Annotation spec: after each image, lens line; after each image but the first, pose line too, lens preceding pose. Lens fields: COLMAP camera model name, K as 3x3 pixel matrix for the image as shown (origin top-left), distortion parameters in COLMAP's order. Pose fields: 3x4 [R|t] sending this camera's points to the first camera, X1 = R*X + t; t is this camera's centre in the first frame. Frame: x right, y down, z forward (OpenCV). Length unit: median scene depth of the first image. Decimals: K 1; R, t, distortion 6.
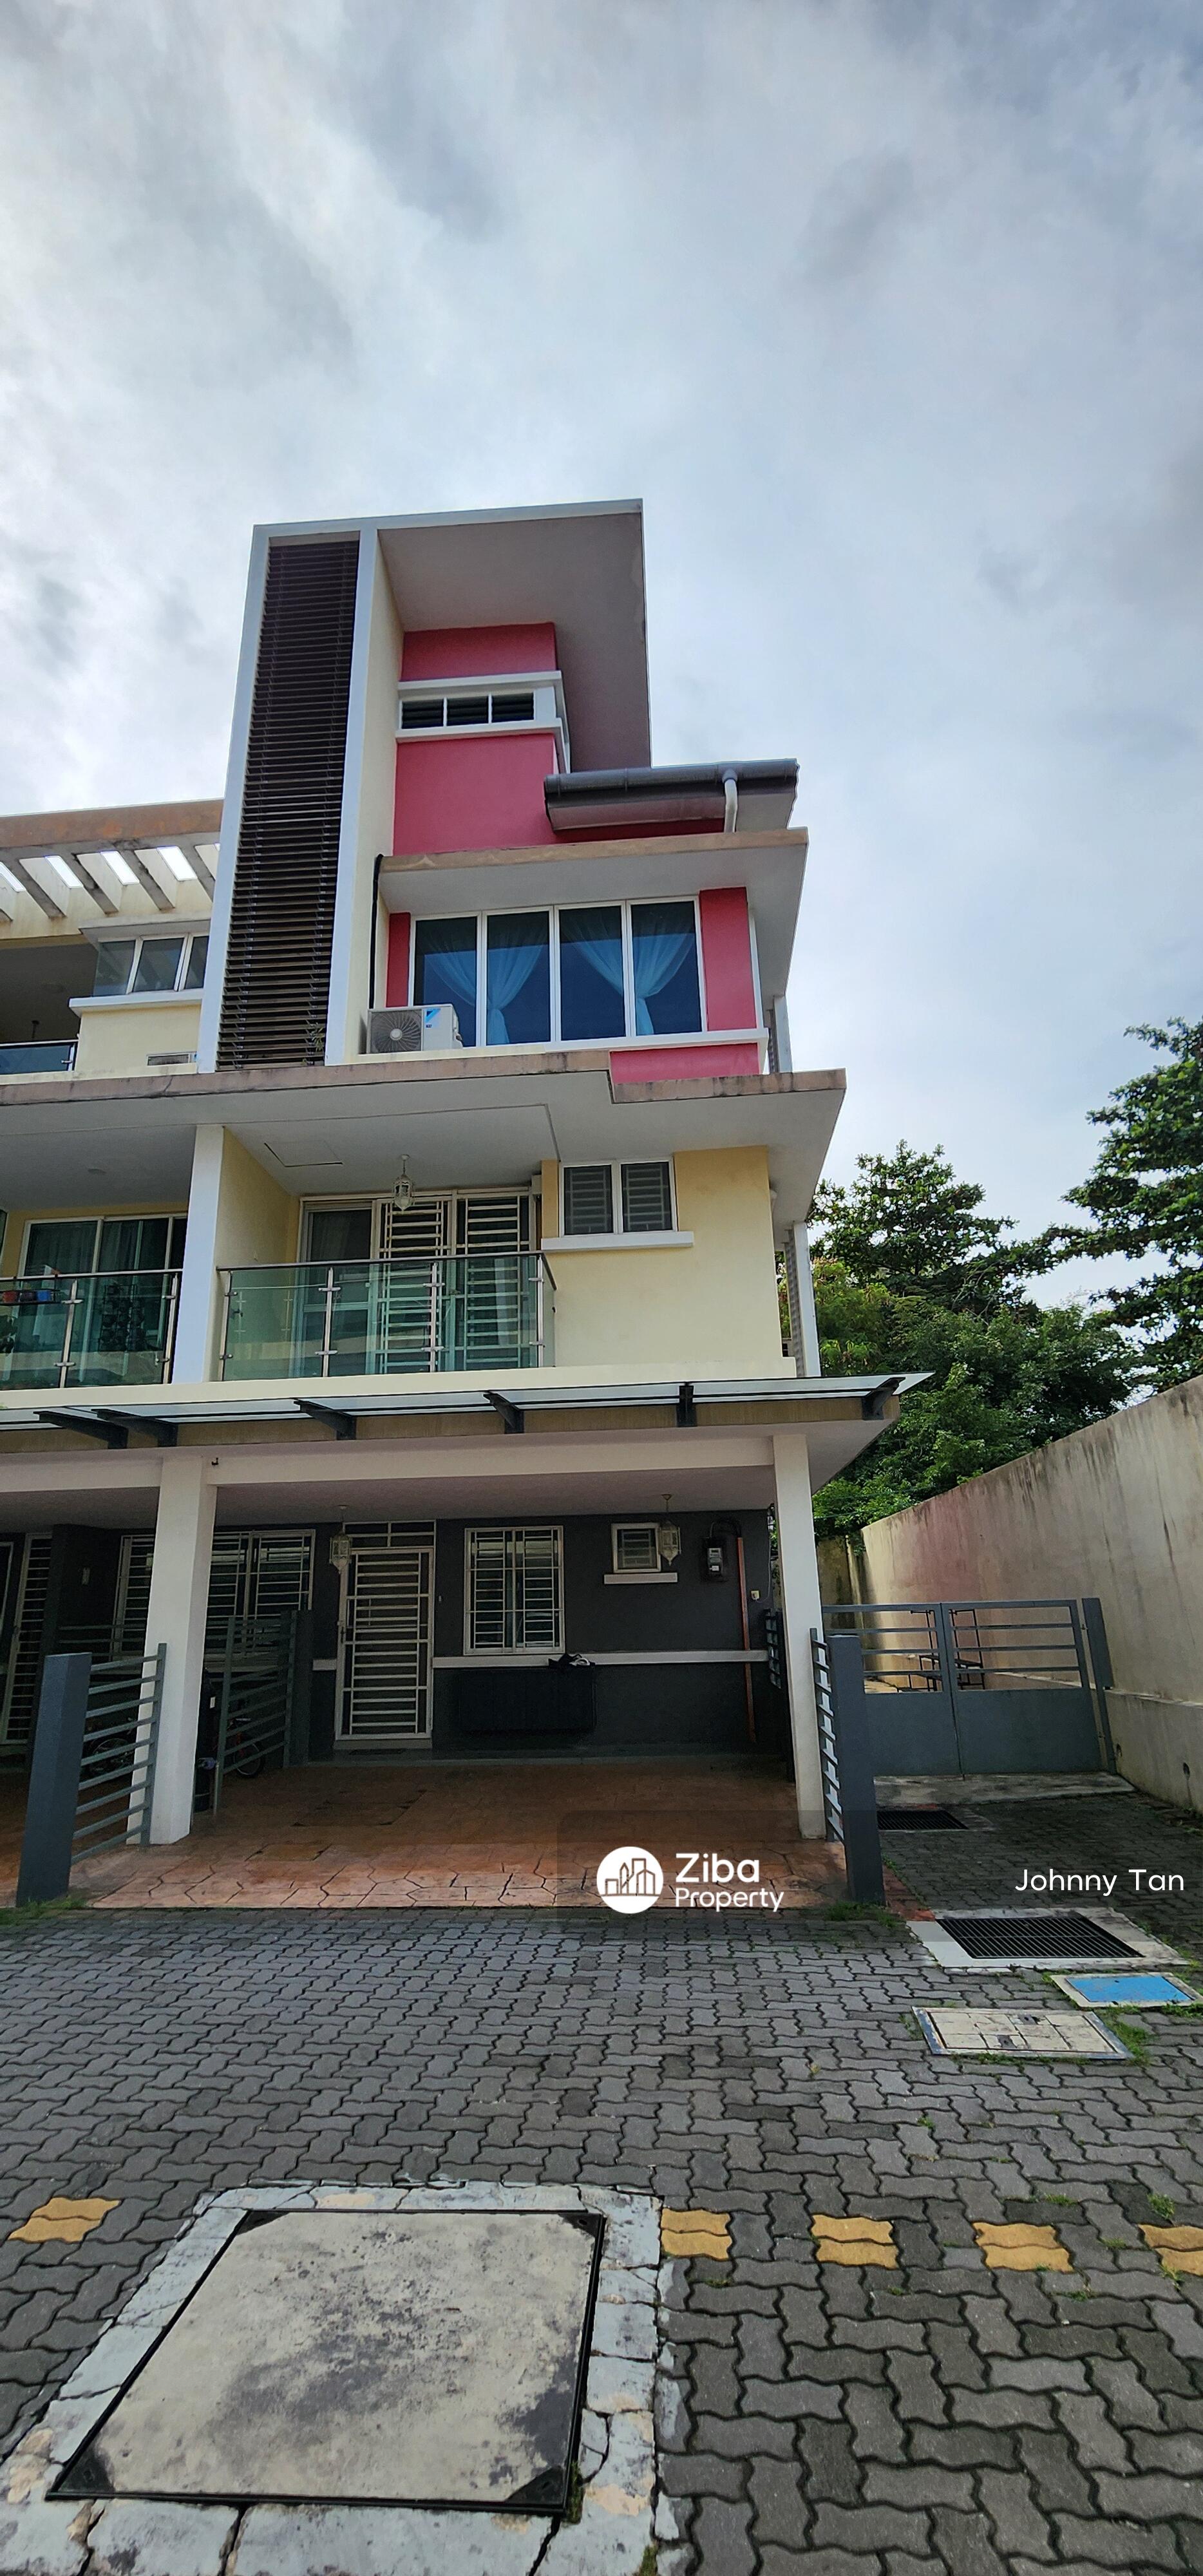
lens RADIAL K [[1061.9, 0, 589.8], [0, 1061.9, 1286.4], [0, 0, 1]] dist [0.002917, -0.001209]
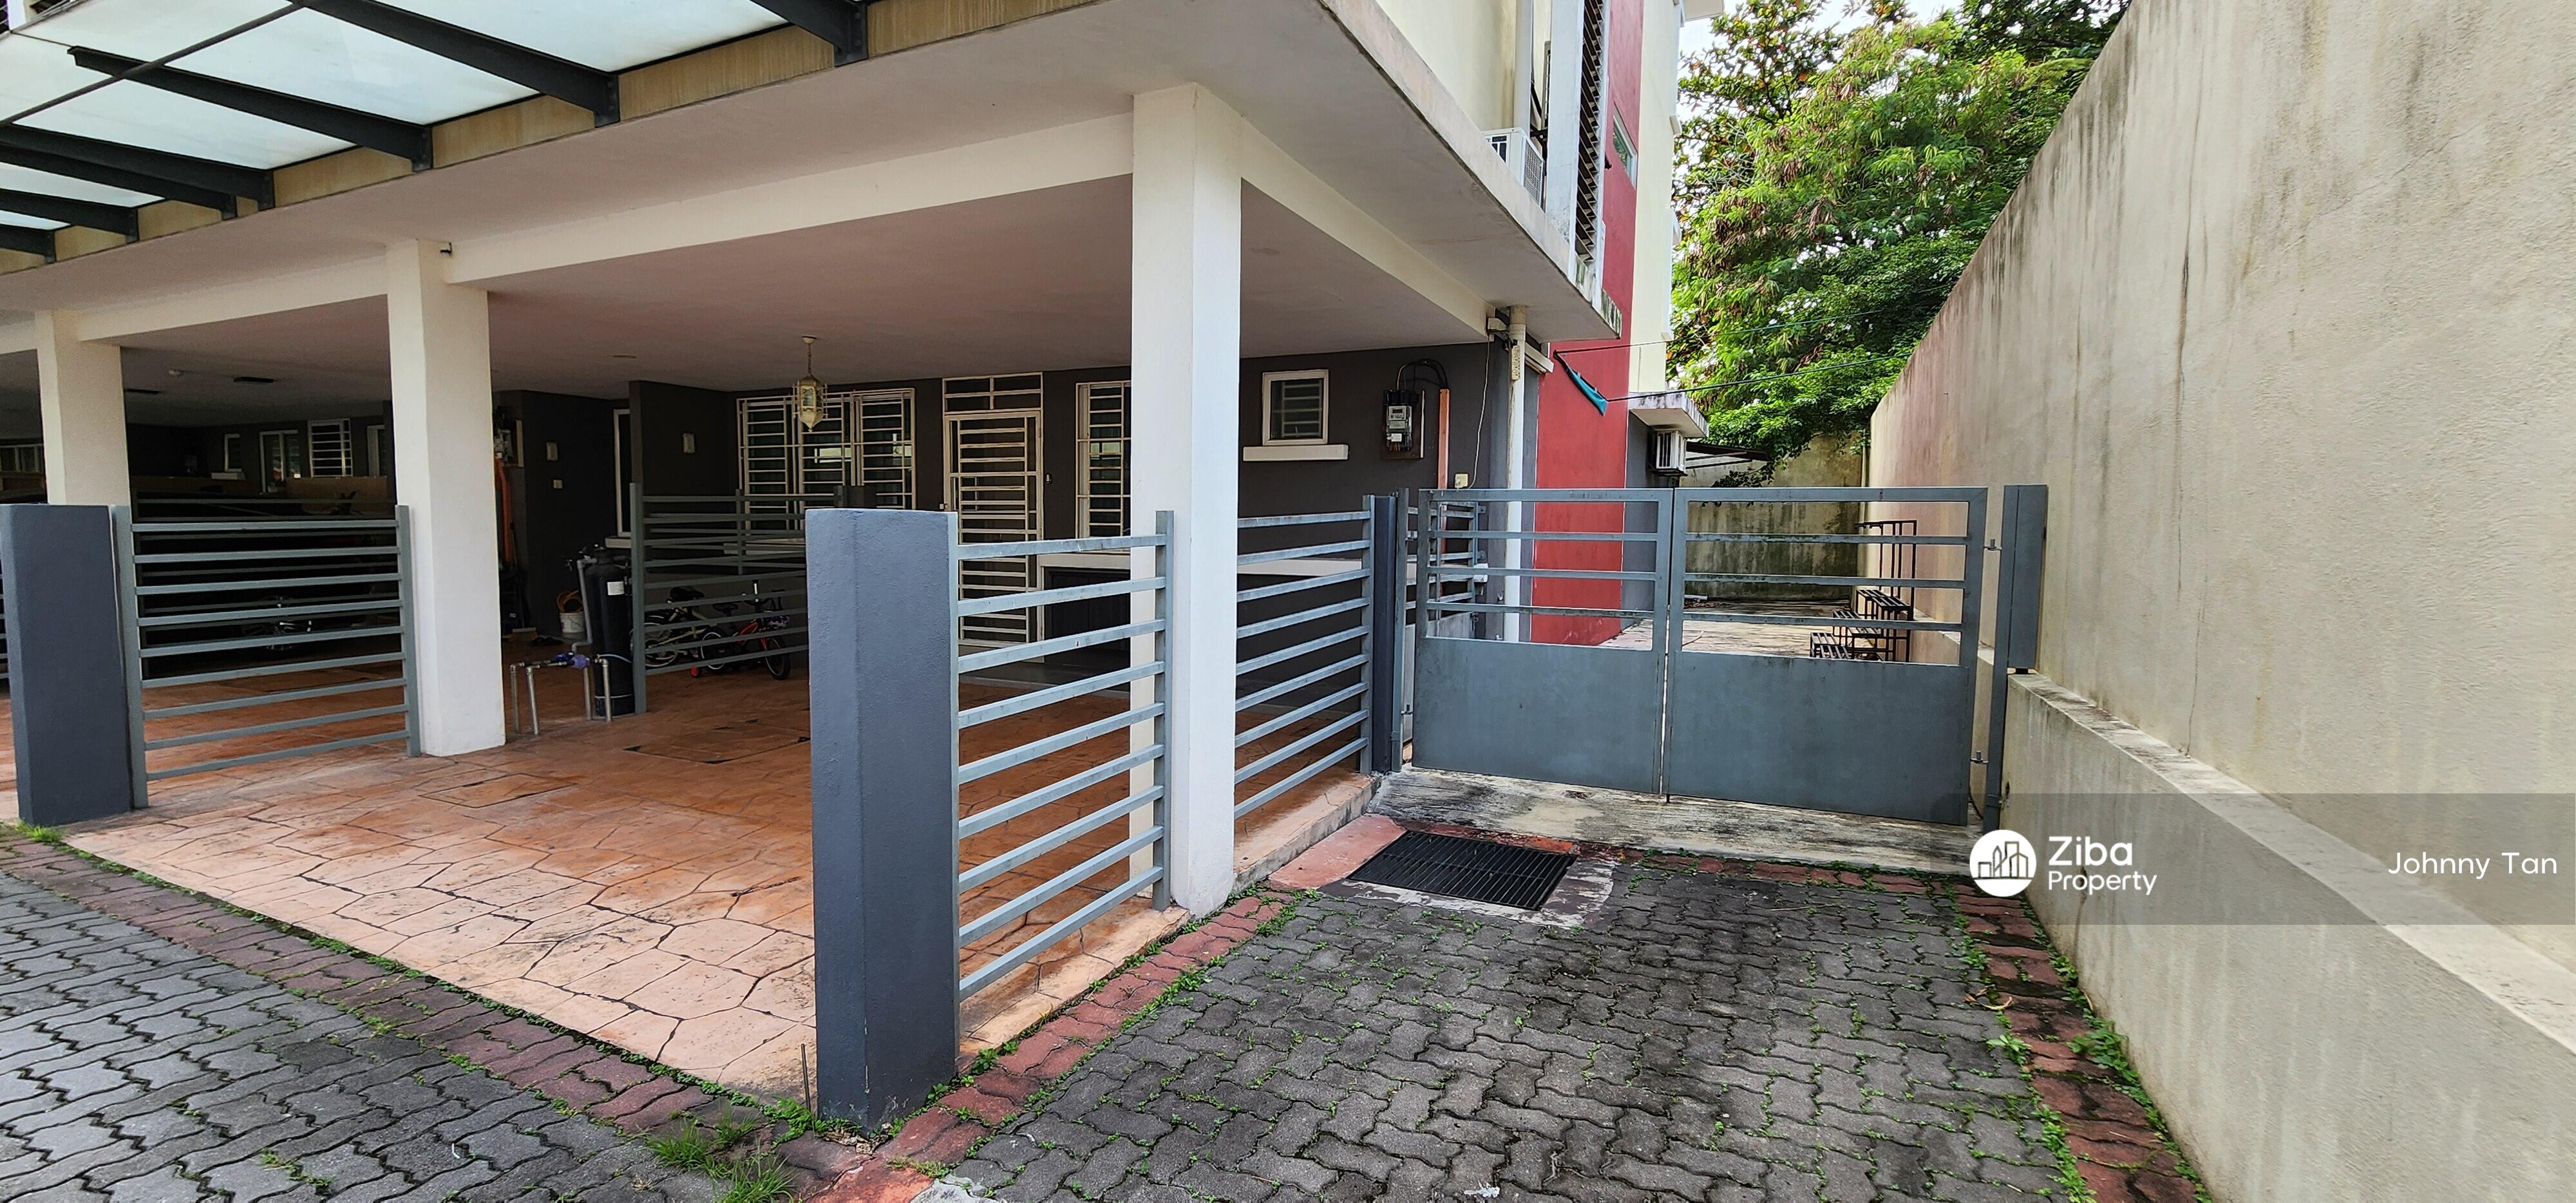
lens RADIAL K [[1061.9, 0, 1271.2], [0, 1061.9, 614.2], [0, 0, 1]] dist [0.002917, -0.001209]
pose [[0.930724, 0.065453, -0.359818, 0.315322], [0.072998, 0.930810, 0.358140, 0.147731], [0.358363, -0.359596, 0.861549, 0.442128]]
